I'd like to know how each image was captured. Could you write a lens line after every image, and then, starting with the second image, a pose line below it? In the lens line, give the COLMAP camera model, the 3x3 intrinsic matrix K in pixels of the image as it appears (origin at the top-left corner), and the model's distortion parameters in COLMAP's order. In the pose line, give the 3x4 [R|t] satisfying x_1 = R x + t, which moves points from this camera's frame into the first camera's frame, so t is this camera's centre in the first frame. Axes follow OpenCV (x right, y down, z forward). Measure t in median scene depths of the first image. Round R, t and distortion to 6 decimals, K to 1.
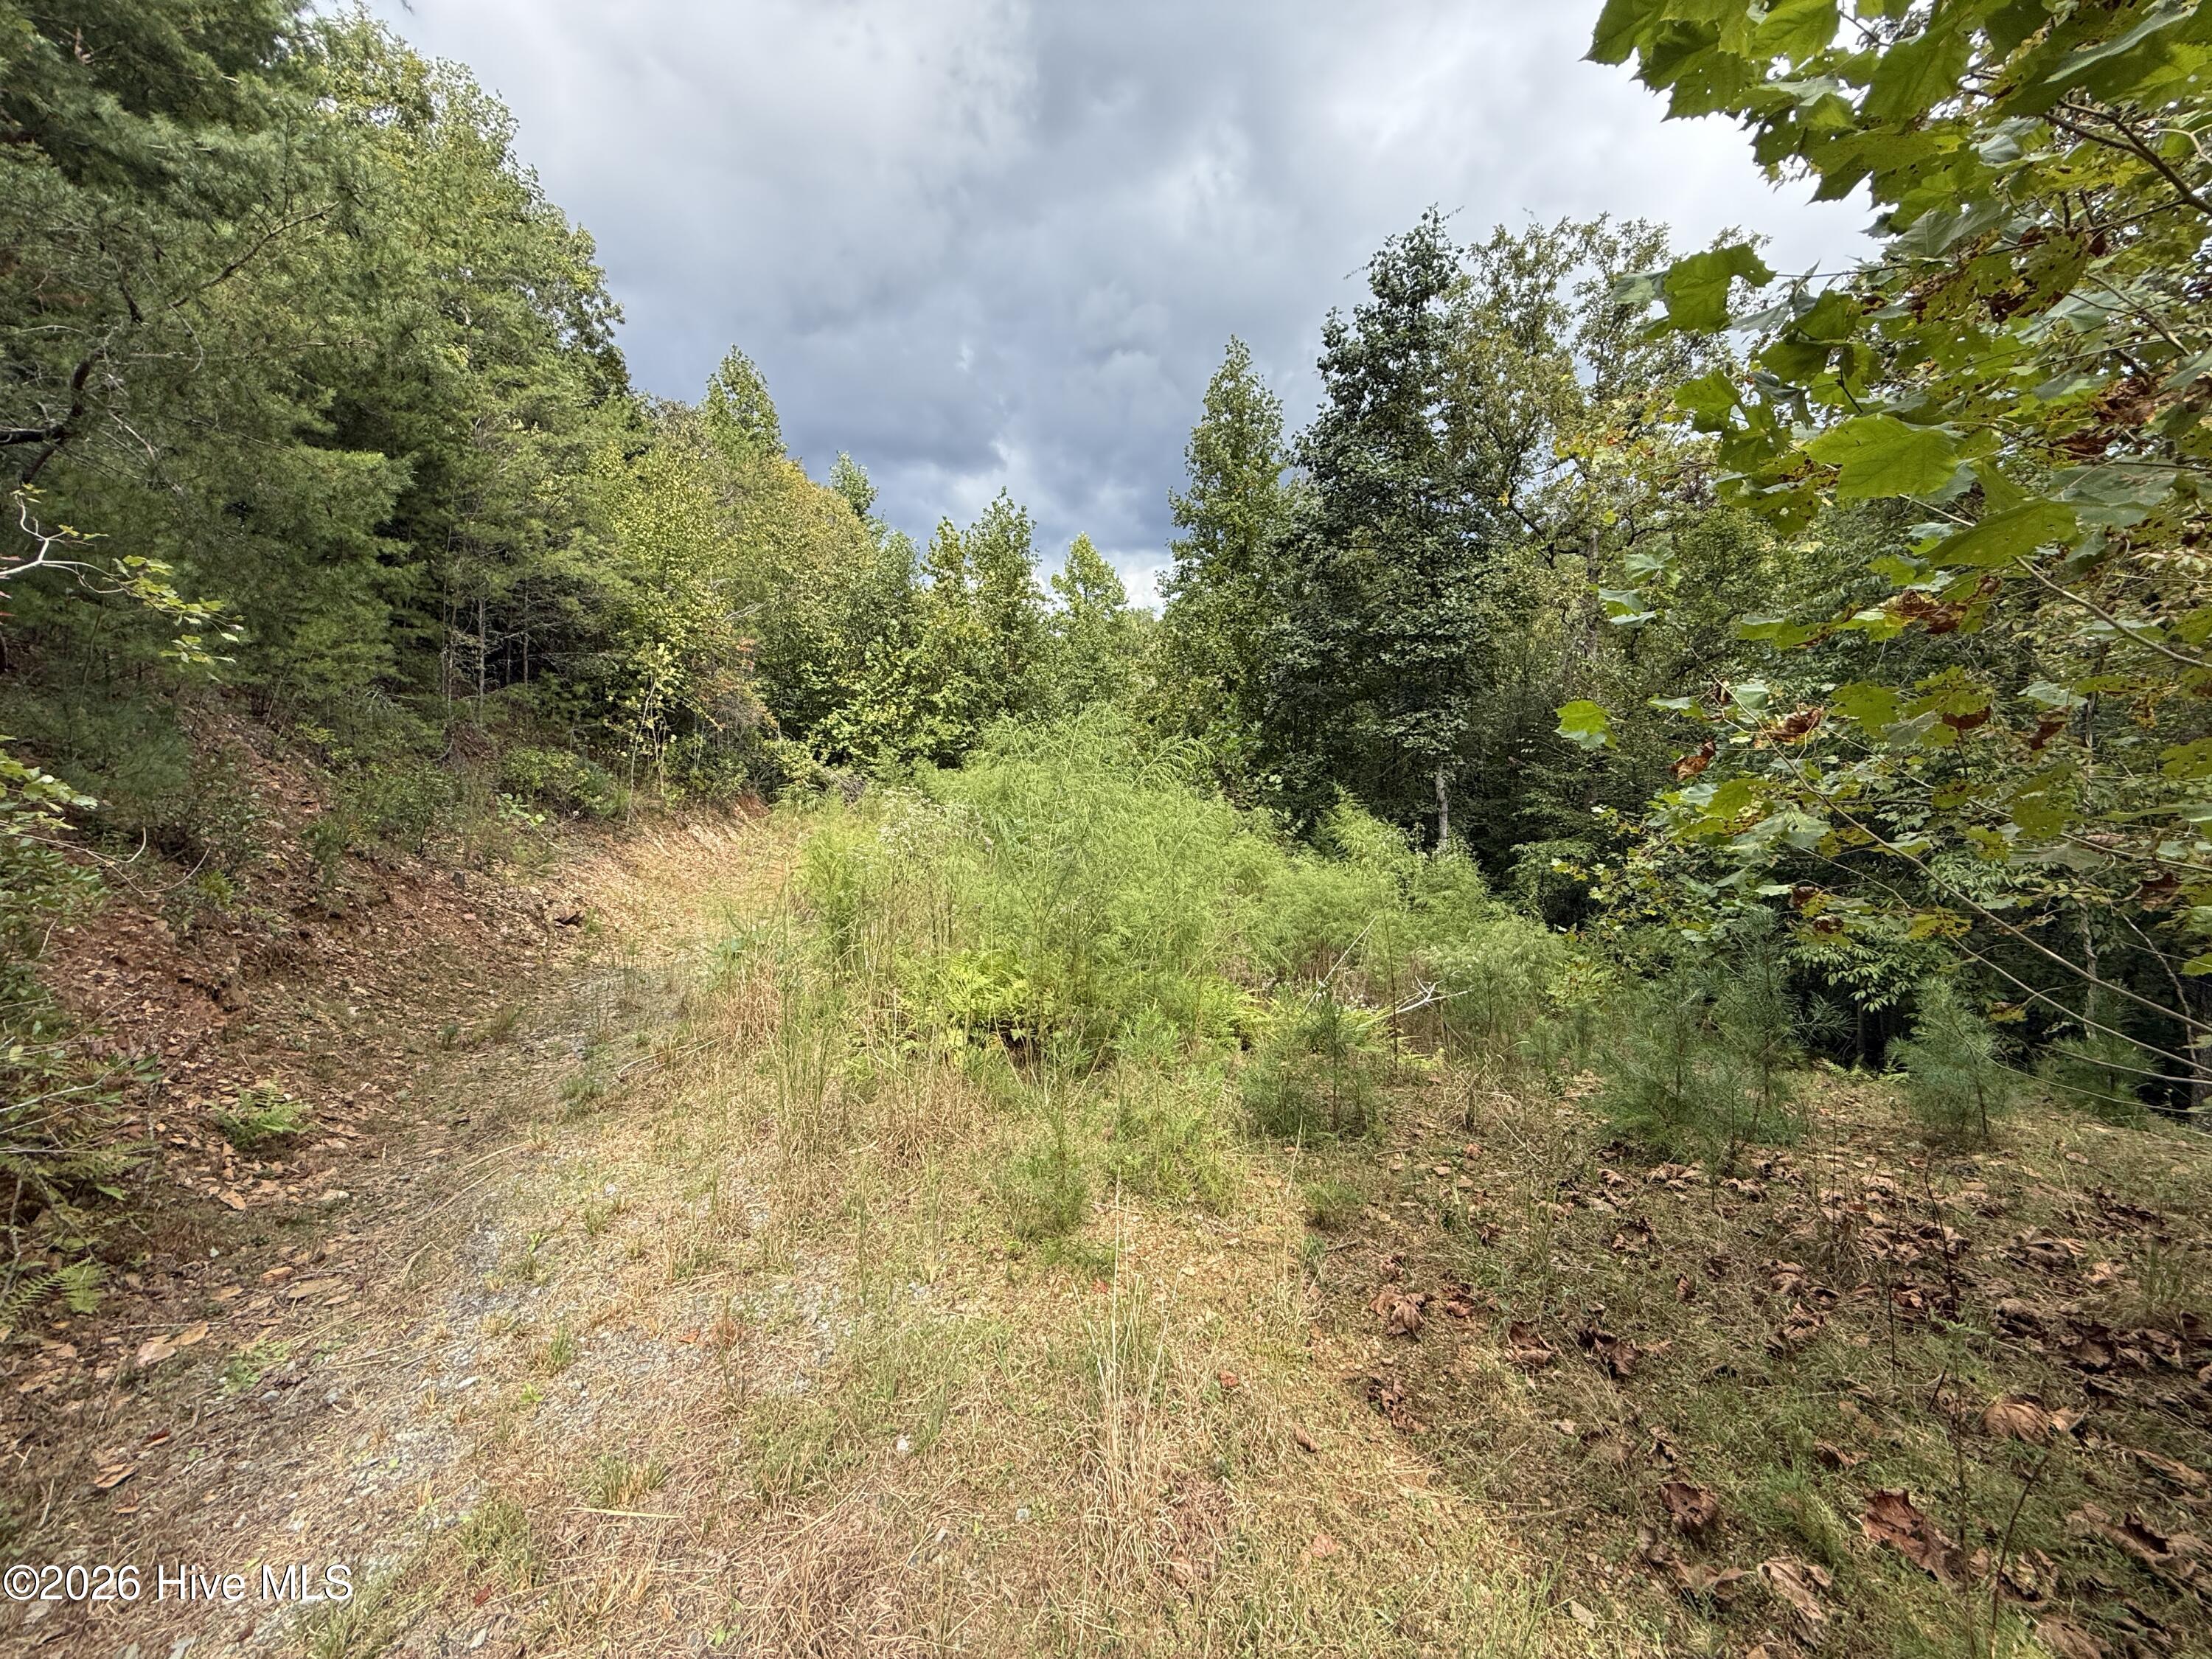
lens RADIAL K [[890.0, 0, 1100.4], [0, 890.0, 831.0], [0, 0, 1]] dist [0.004210, -0.001342]
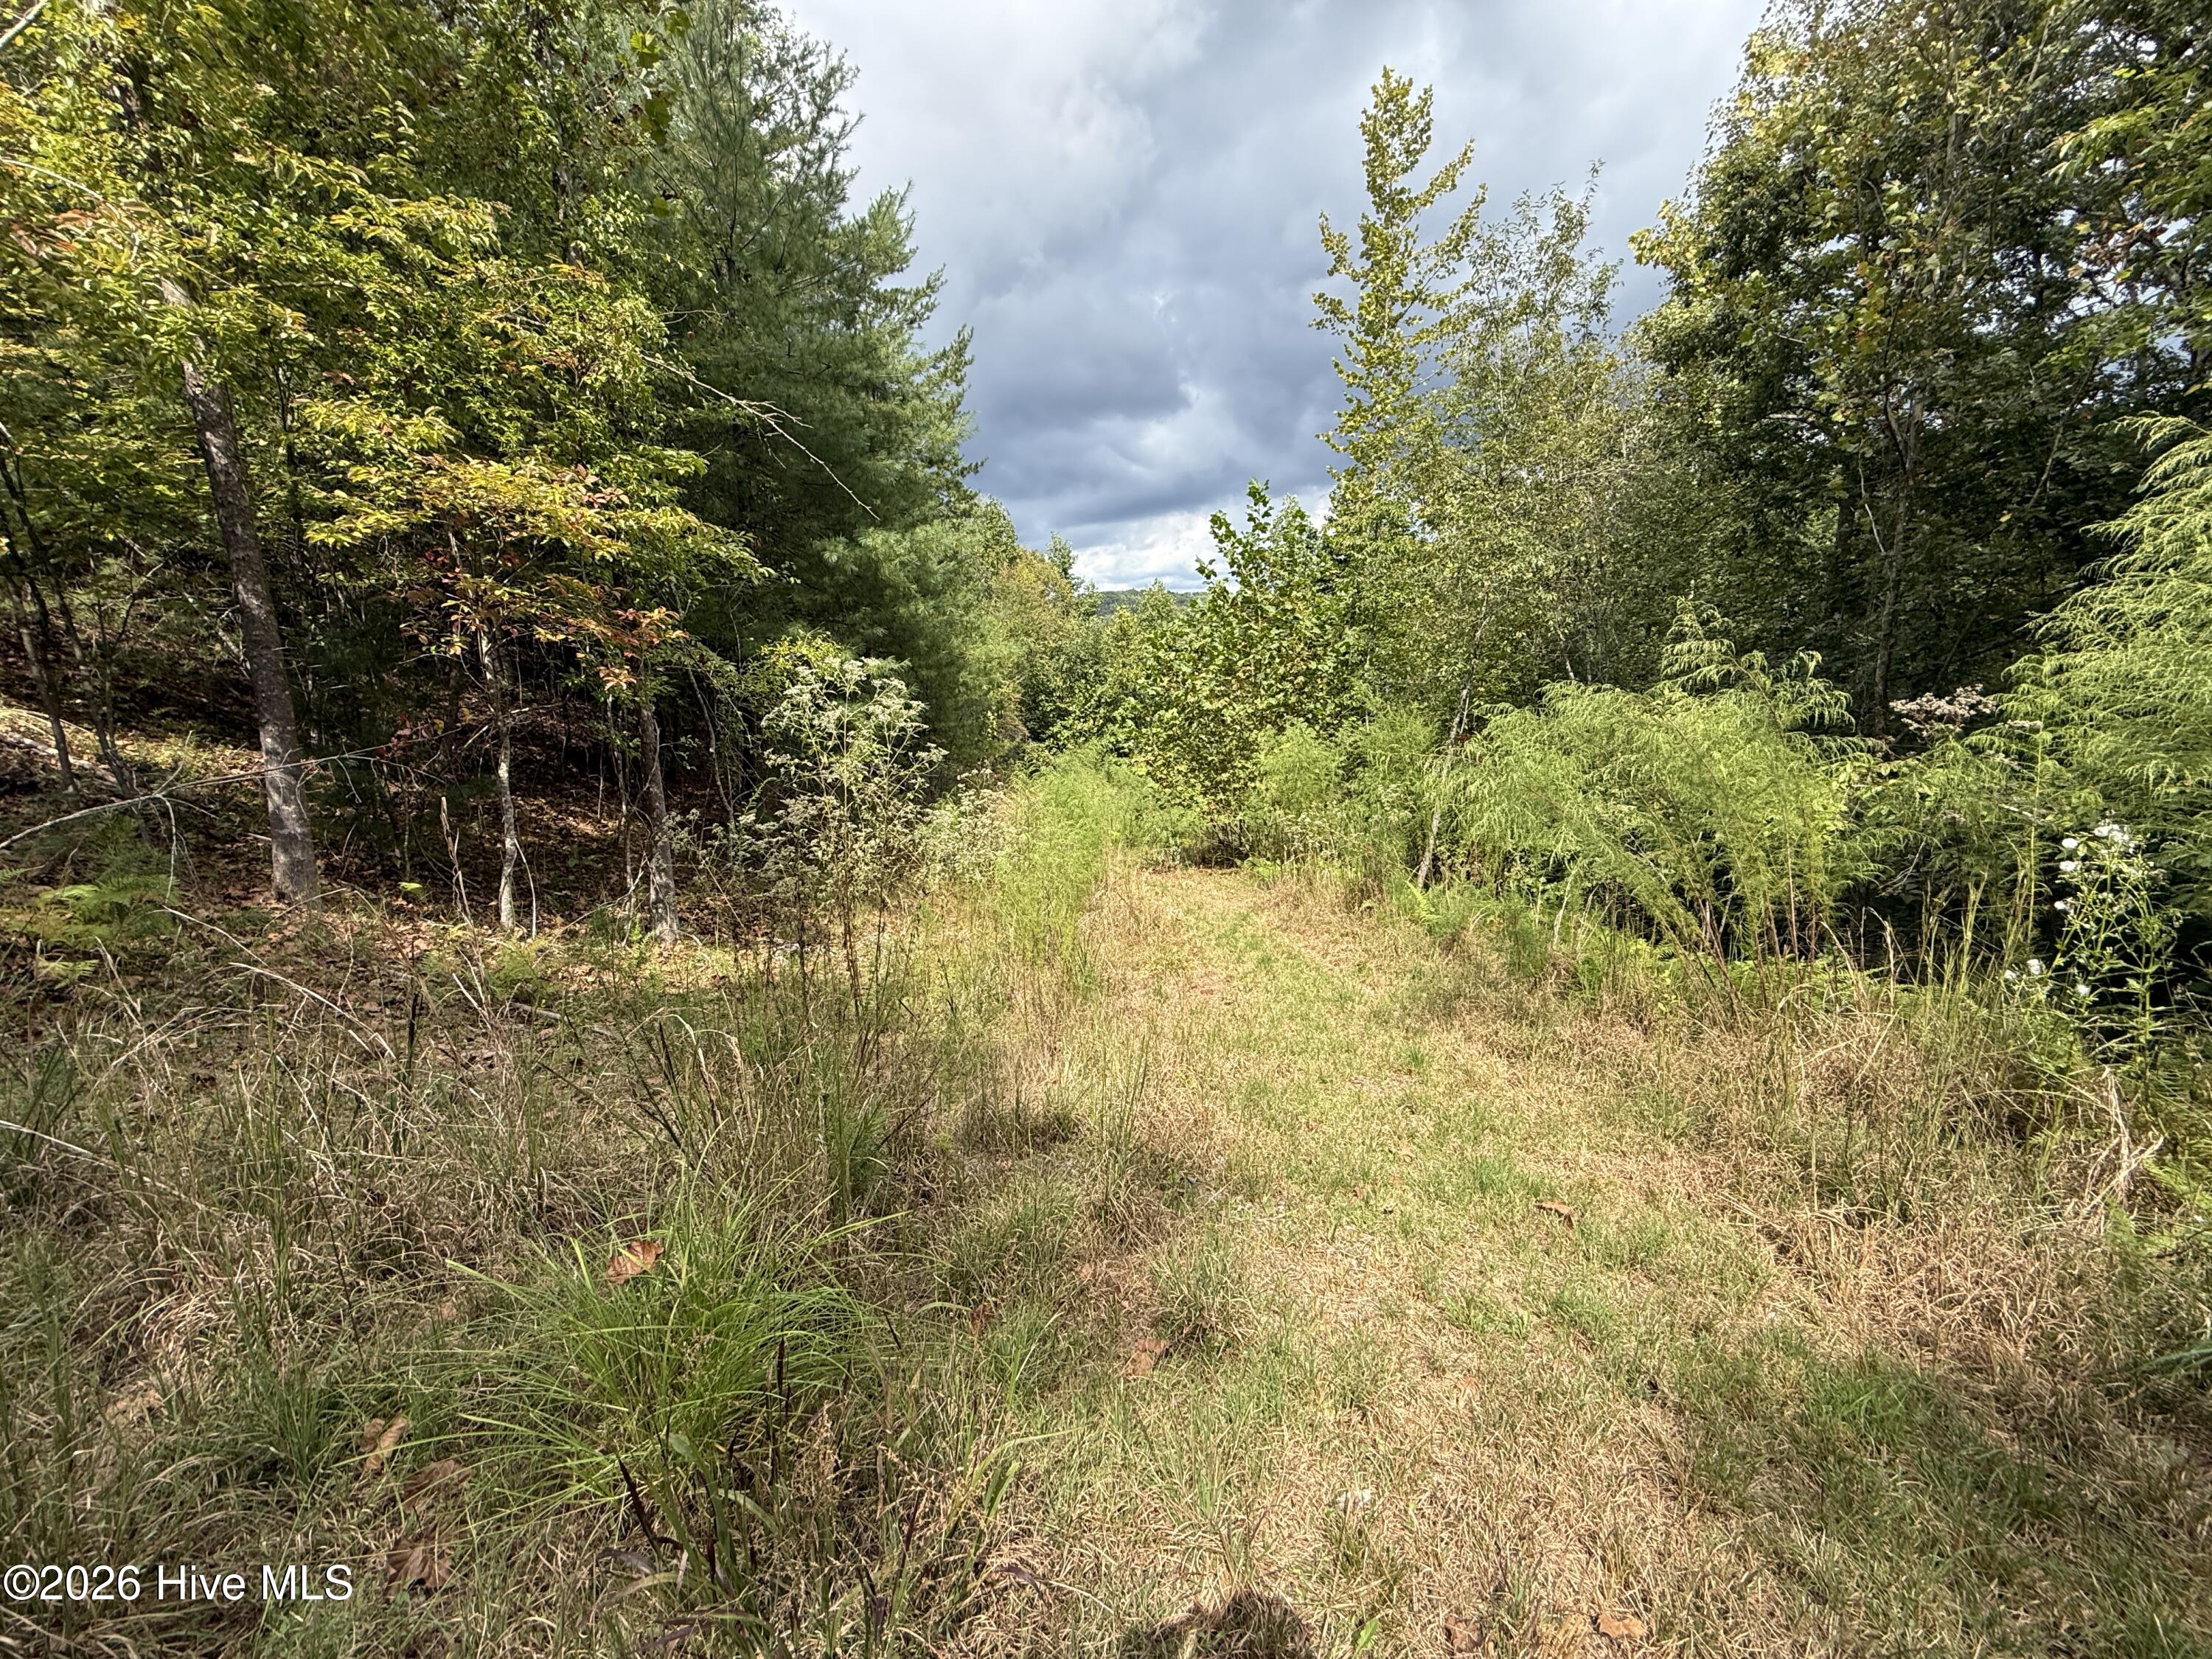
lens RADIAL K [[890.0, 0, 1105.5], [0, 890.0, 834.8], [0, 0, 1]] dist [0.004210, -0.001342]
pose [[0.978132, -0.004025, -0.207946, 0.150619], [0.015719, 0.998384, 0.054615, -0.011037], [0.207390, -0.056690, 0.976614, -0.685644]]
